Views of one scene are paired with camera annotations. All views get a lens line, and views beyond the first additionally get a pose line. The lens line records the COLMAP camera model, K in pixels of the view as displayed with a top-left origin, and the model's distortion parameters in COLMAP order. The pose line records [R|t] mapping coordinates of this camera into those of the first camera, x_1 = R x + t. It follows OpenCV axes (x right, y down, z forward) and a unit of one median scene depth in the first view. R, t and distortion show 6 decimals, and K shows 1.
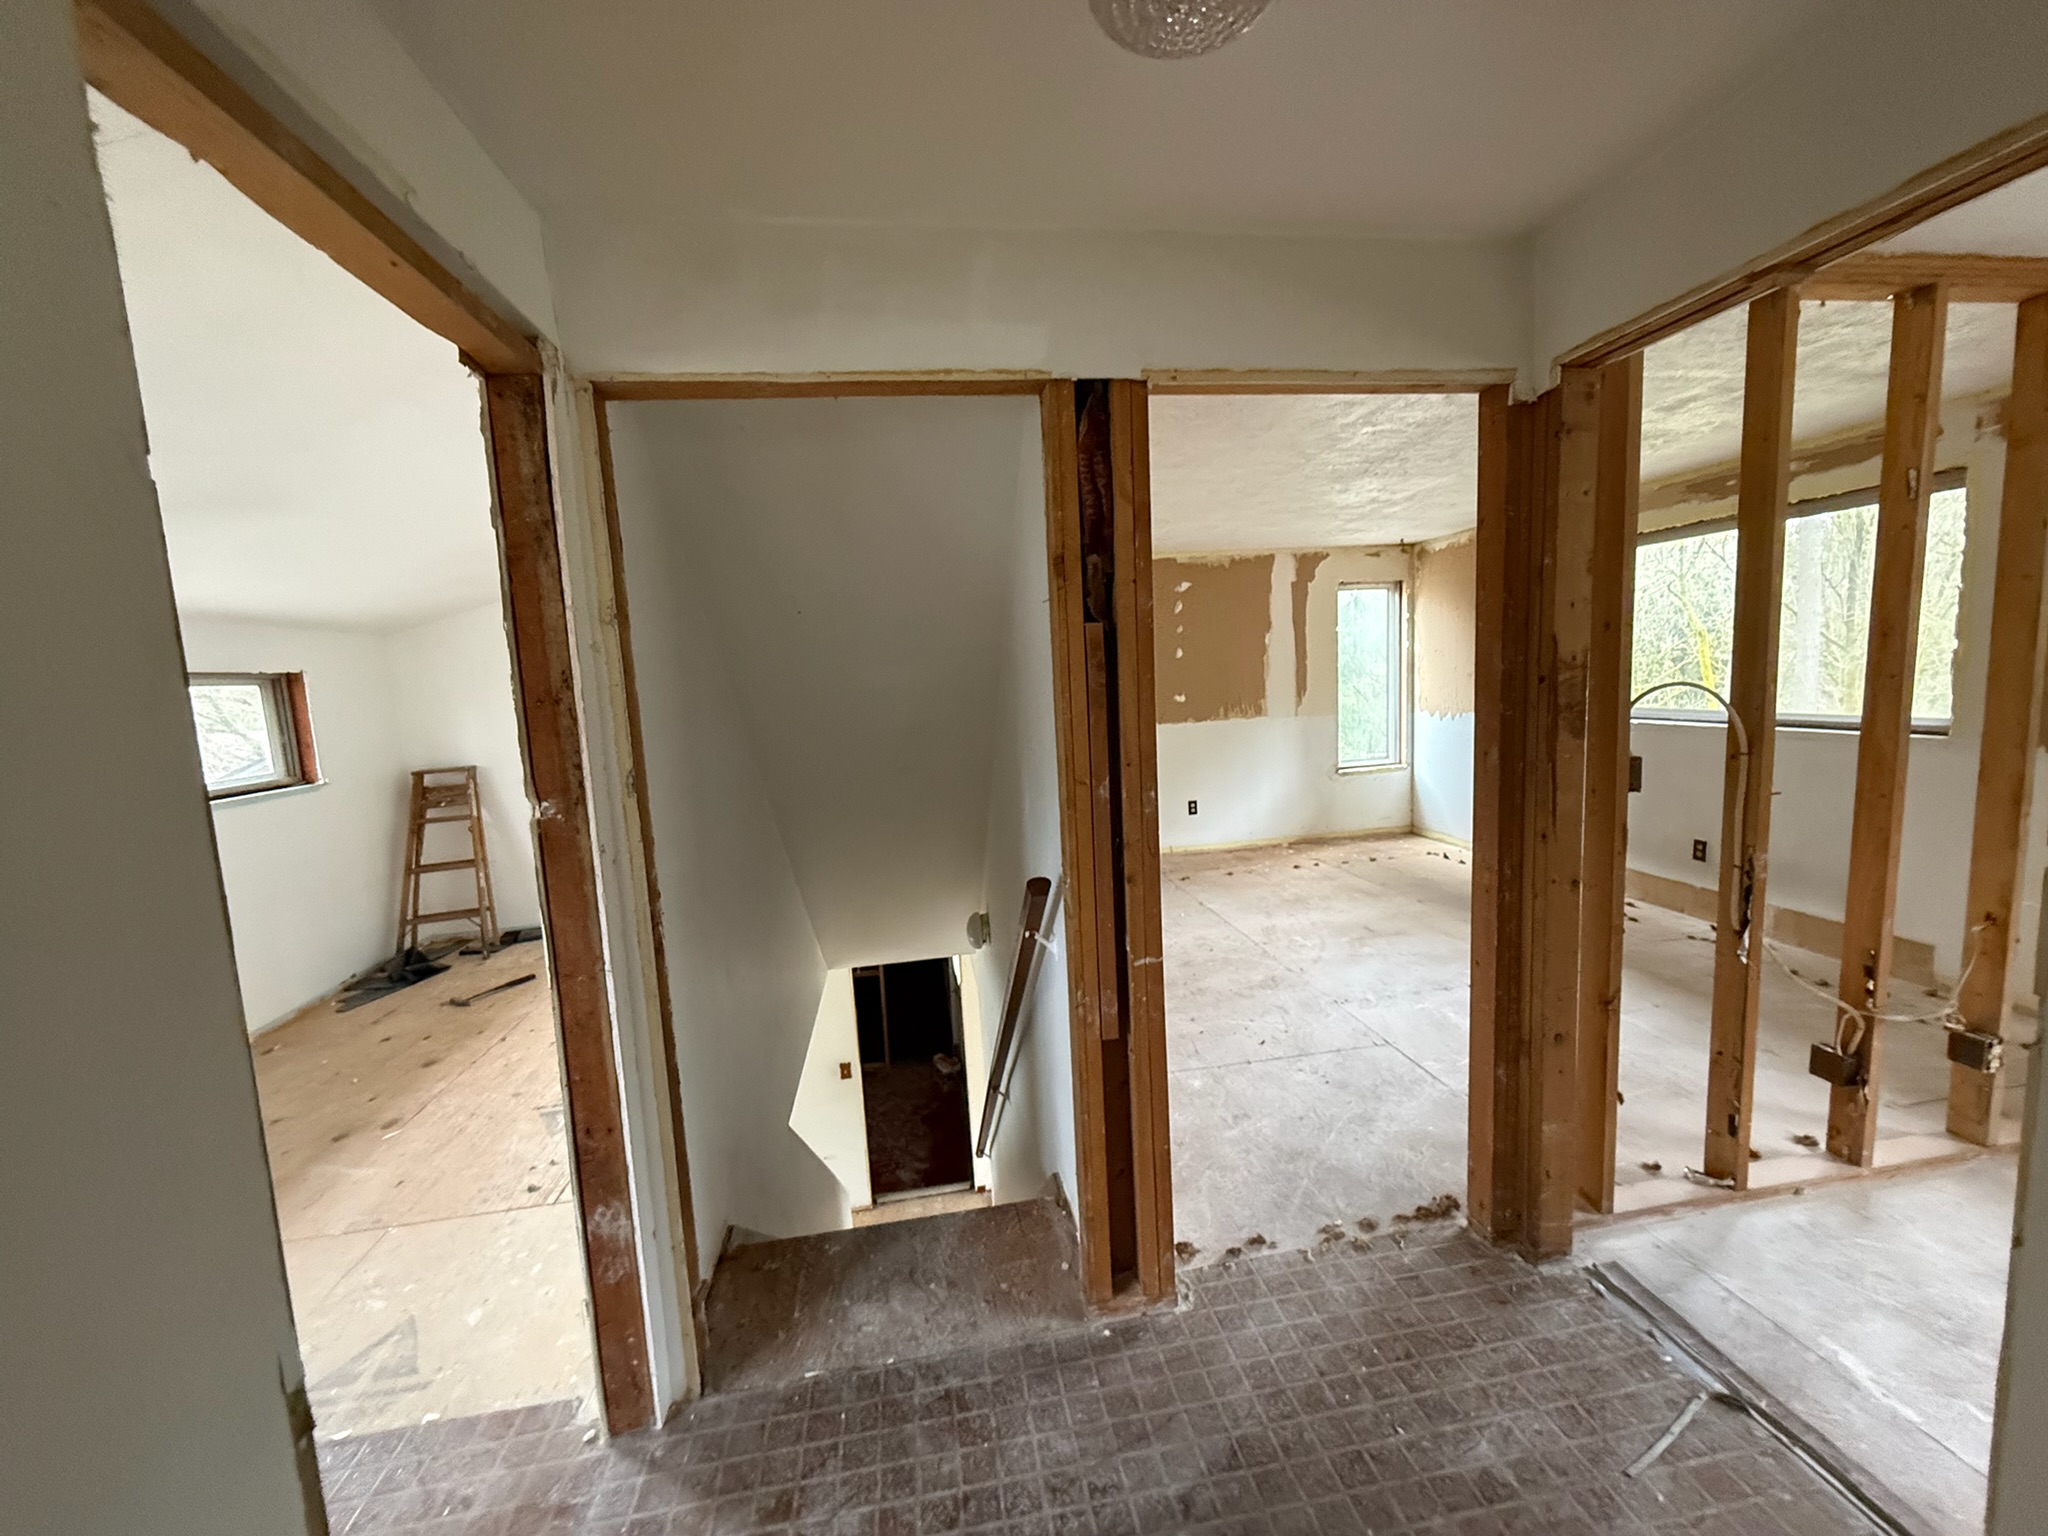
lens RADIAL K [[817.6, 0, 1024.0], [0, 817.6, 768.0], [0, 0, 1]] dist [0.000830, 0.000097]
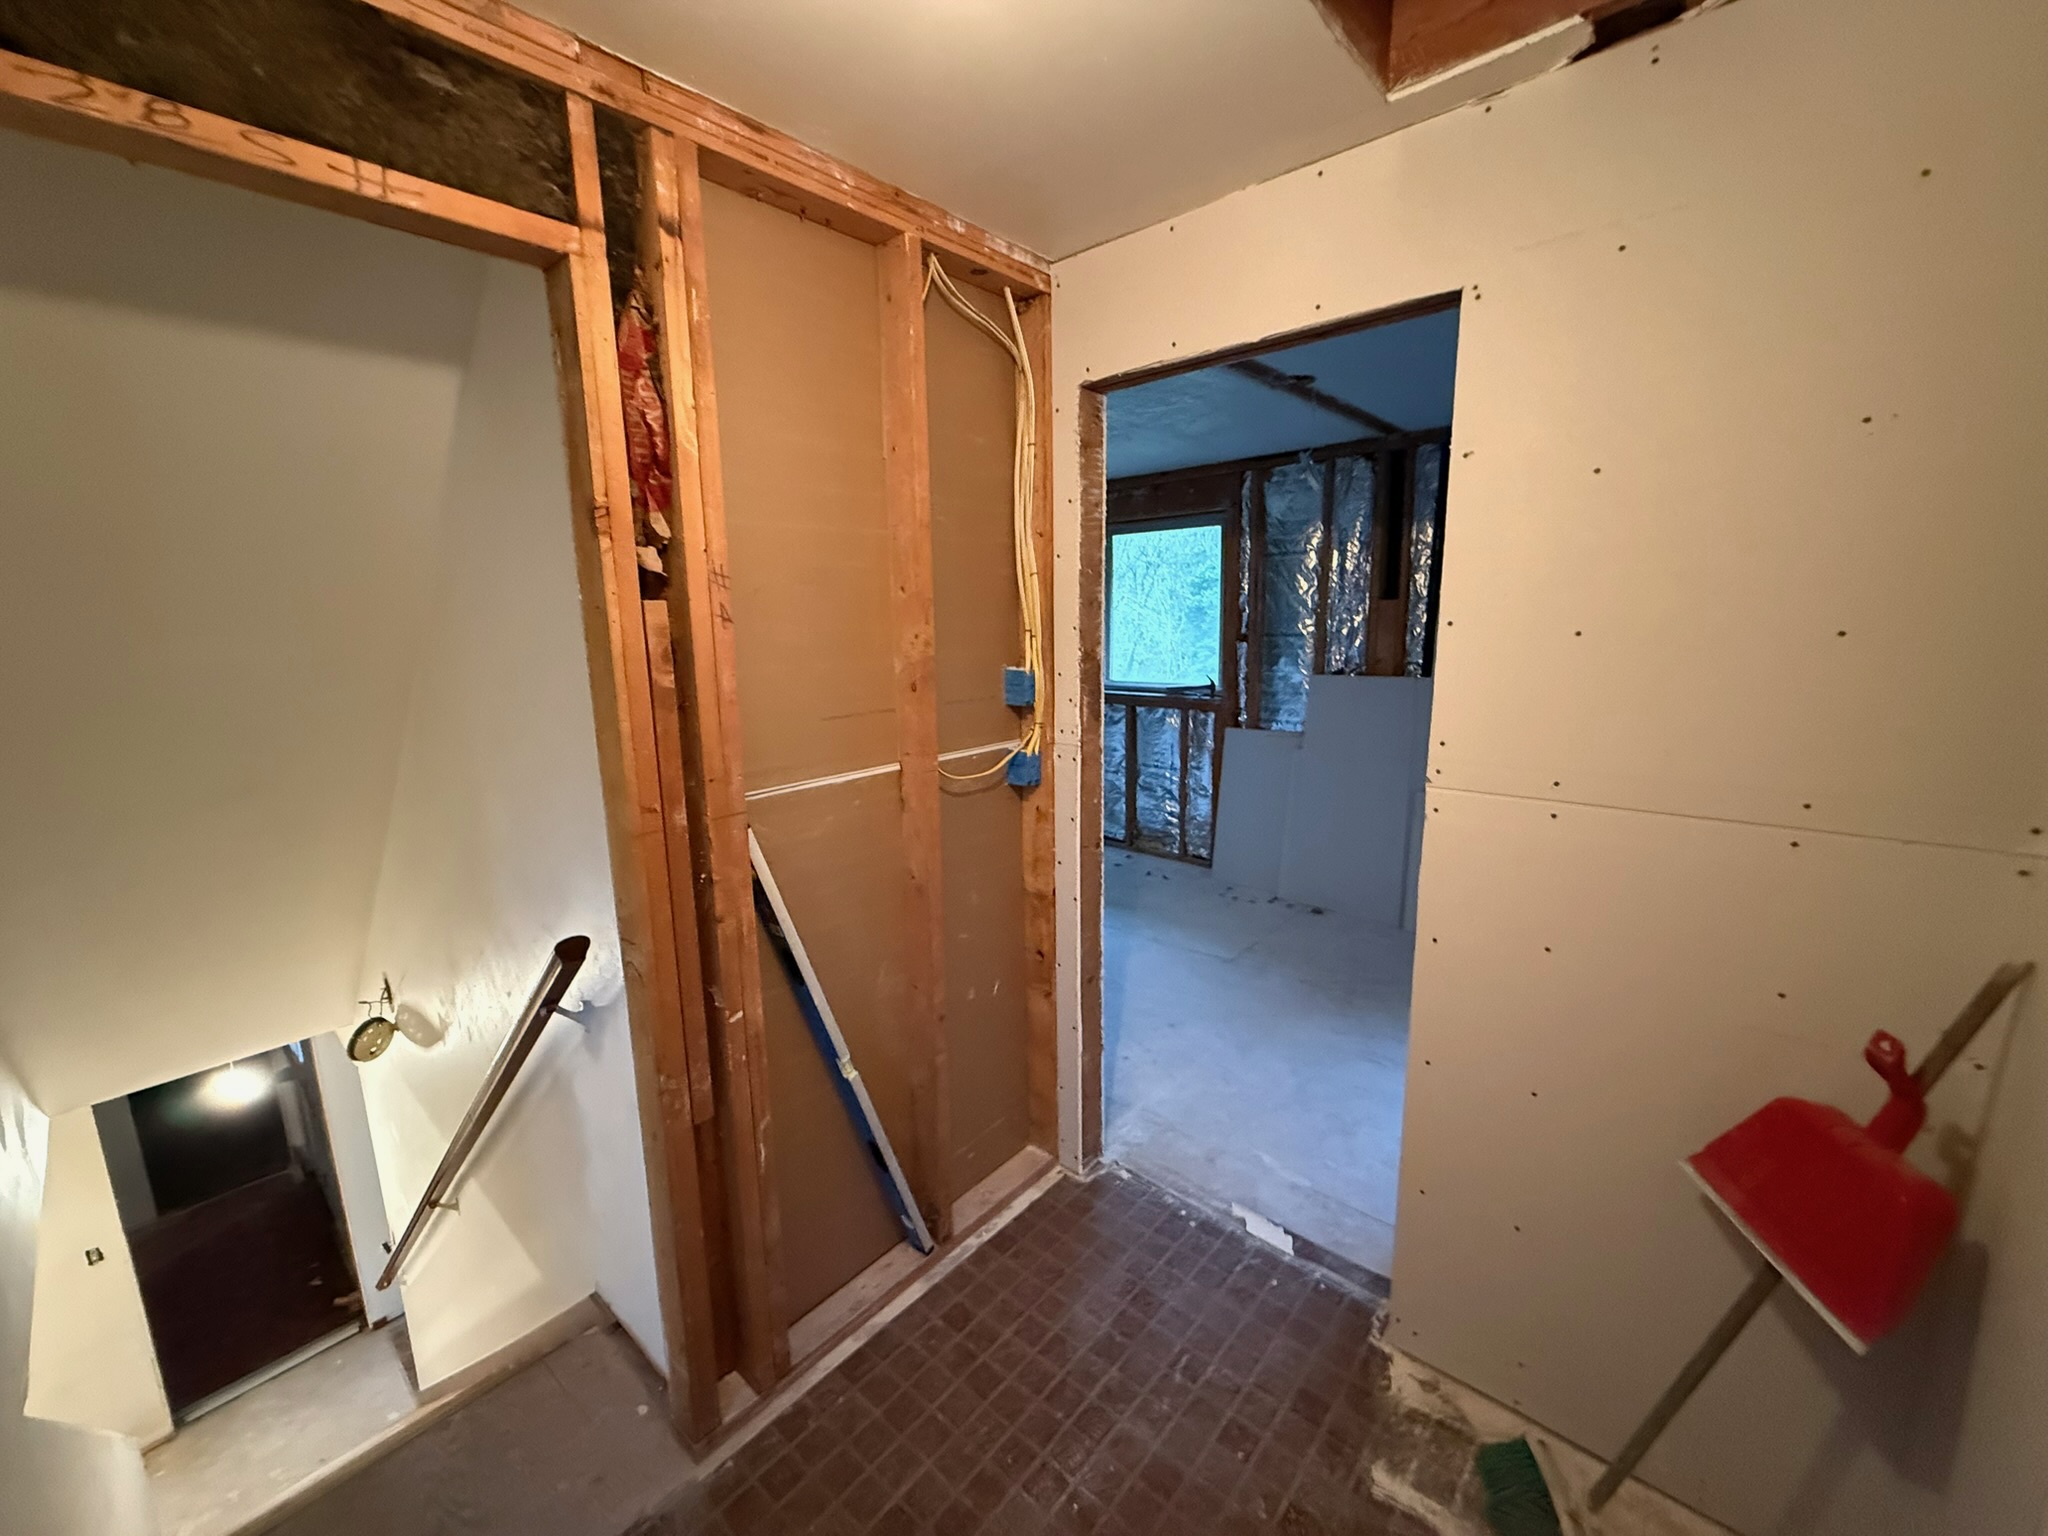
lens RADIAL K [[817.6, 0, 1024.0], [0, 817.6, 768.0], [0, 0, 1]] dist [0.000830, 0.000097]
pose [[0.765586, -0.082513, 0.638021, -0.146556], [0.052816, 0.996454, 0.065493, -0.053204], [-0.641162, -0.016443, 0.767229, 0.189956]]
